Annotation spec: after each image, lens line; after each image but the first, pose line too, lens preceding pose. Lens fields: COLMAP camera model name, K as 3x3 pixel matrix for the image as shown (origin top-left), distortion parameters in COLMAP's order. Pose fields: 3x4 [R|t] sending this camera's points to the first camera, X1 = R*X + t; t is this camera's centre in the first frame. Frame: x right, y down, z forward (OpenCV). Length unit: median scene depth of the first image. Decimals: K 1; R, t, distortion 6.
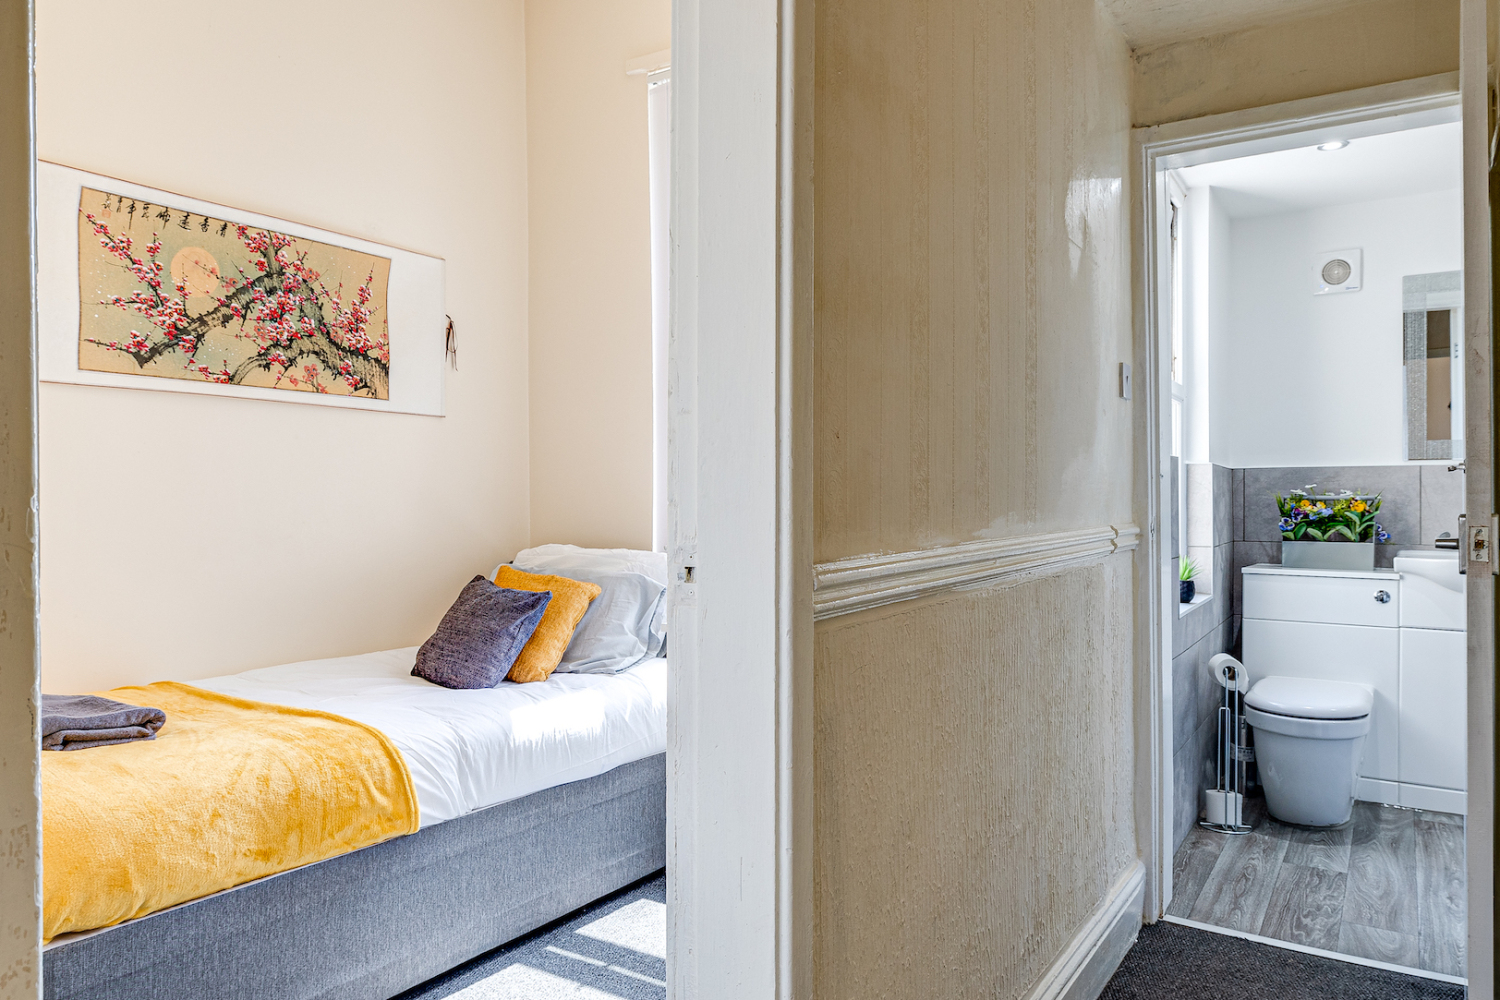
lens RADIAL K [[1061.0, 0, 752.4], [0, 1061.0, 500.7], [0, 0, 1]] dist [-0.011314, 0.005875]
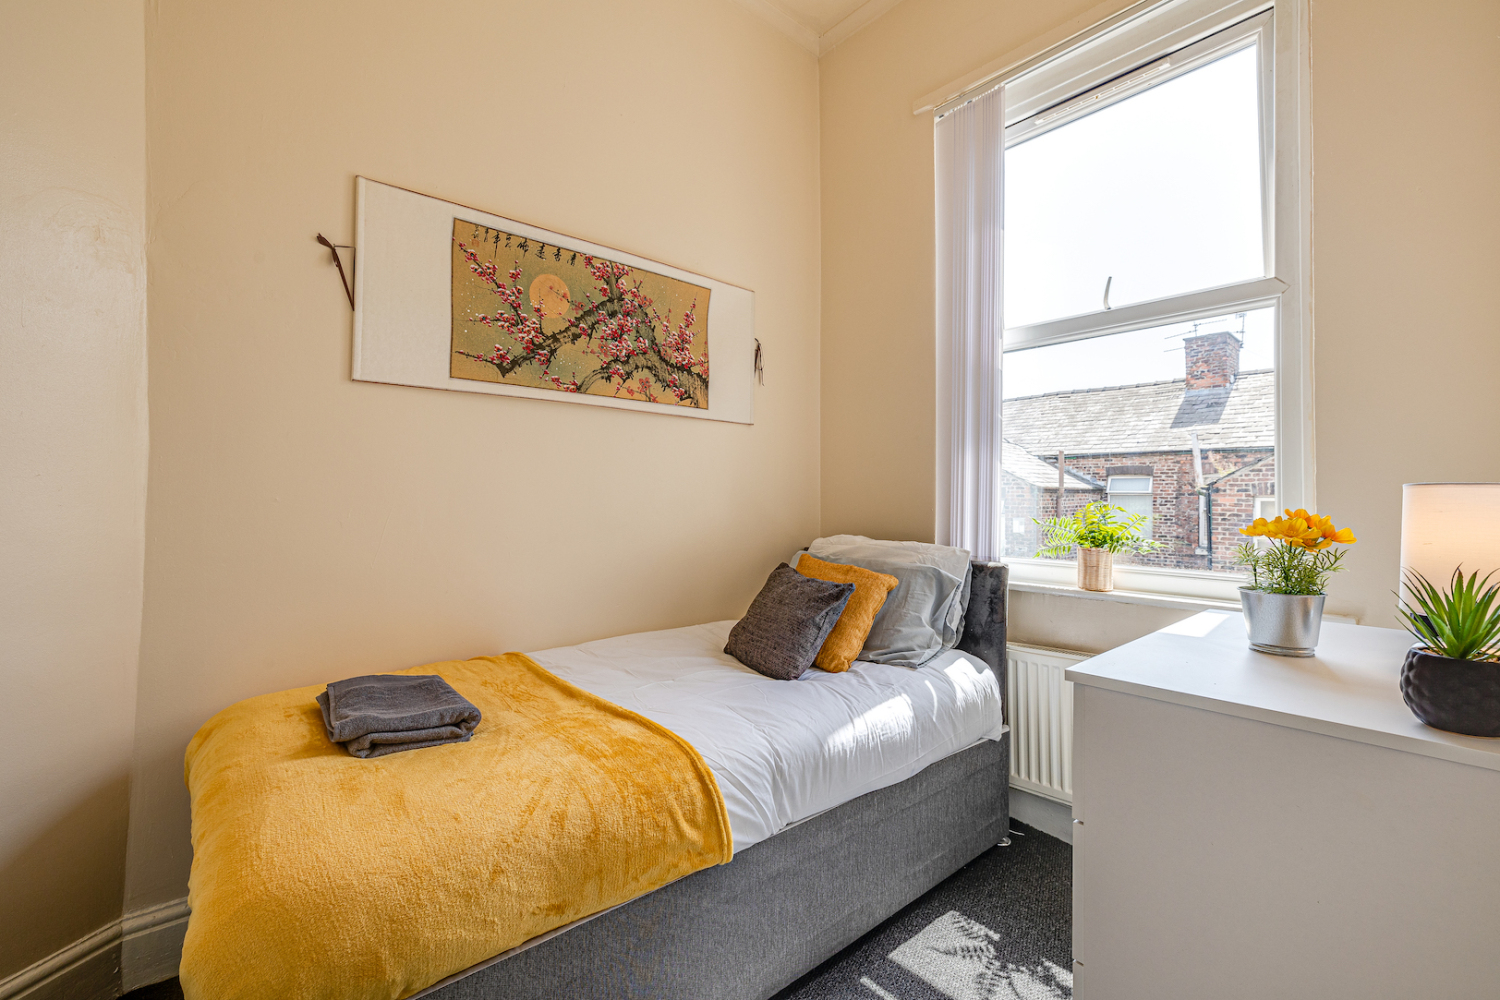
lens RADIAL K [[643.2, 0, 751.3], [0, 643.2, 498.6], [0, 0, 1]] dist [-0.001921, -0.000179]
pose [[0.964232, 0.009830, -0.264876, -0.129330], [-0.009882, 0.999951, 0.001134, 0.003251], [0.264874, 0.001524, 0.964282, 0.393494]]
